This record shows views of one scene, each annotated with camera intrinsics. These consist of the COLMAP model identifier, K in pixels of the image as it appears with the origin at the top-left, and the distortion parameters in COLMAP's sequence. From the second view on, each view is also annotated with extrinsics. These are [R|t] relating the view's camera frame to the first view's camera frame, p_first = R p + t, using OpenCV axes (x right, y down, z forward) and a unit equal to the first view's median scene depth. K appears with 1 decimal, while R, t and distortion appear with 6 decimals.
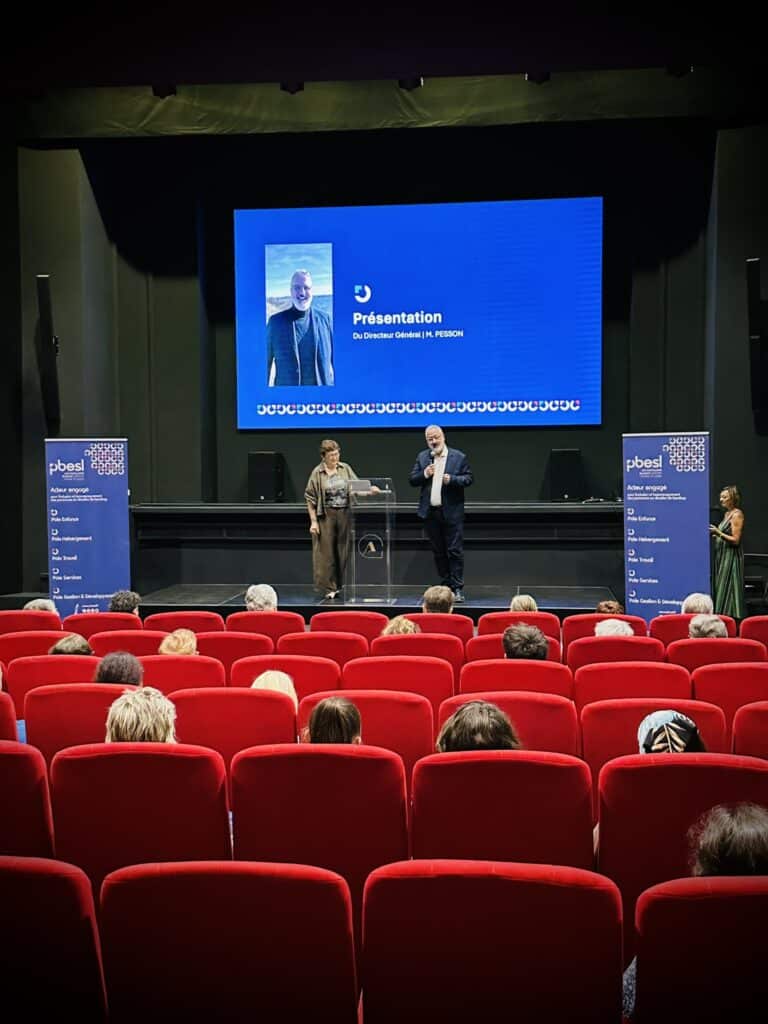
lens RADIAL K [[1286.4, 0, 384.3], [0, 1286.4, 511.9], [0, 0, 1]] dist [-0.023551, 0.000000]
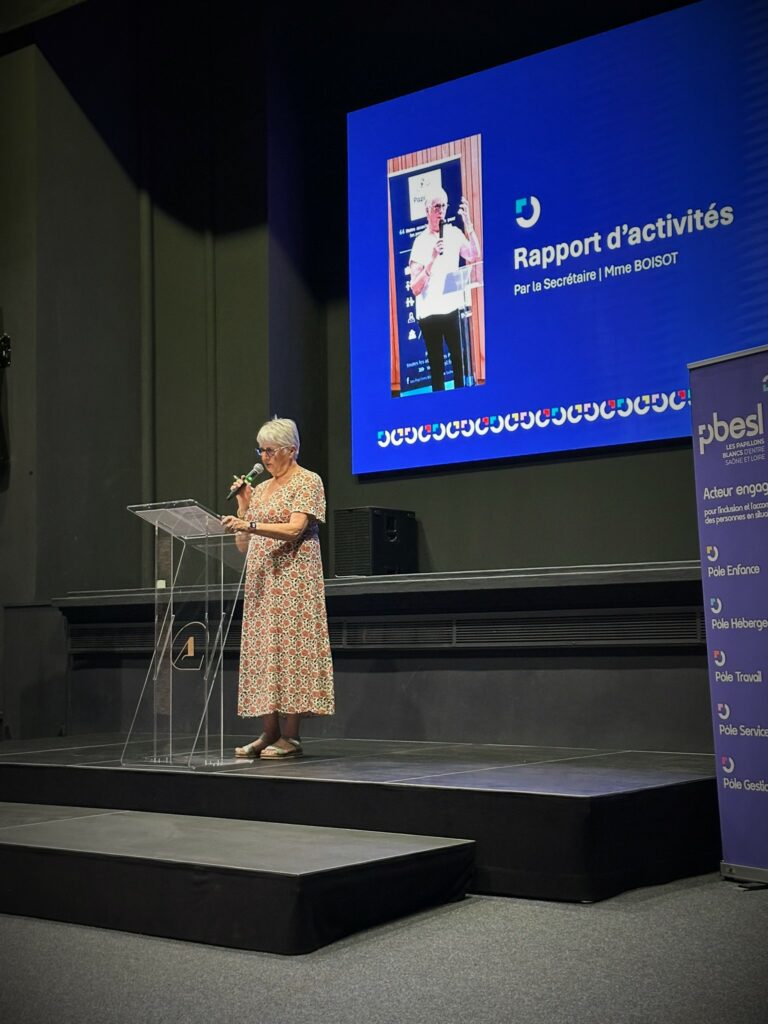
lens RADIAL K [[1575.4, 0, 383.8], [0, 1575.4, 512.8], [0, 0, 1]] dist [0.009508, 0.000000]
pose [[0.827960, -0.055592, -0.558025, 0.306357], [-0.010249, 0.993408, -0.114173, 0.035102], [0.560694, 0.100249, 0.821932, 0.438318]]
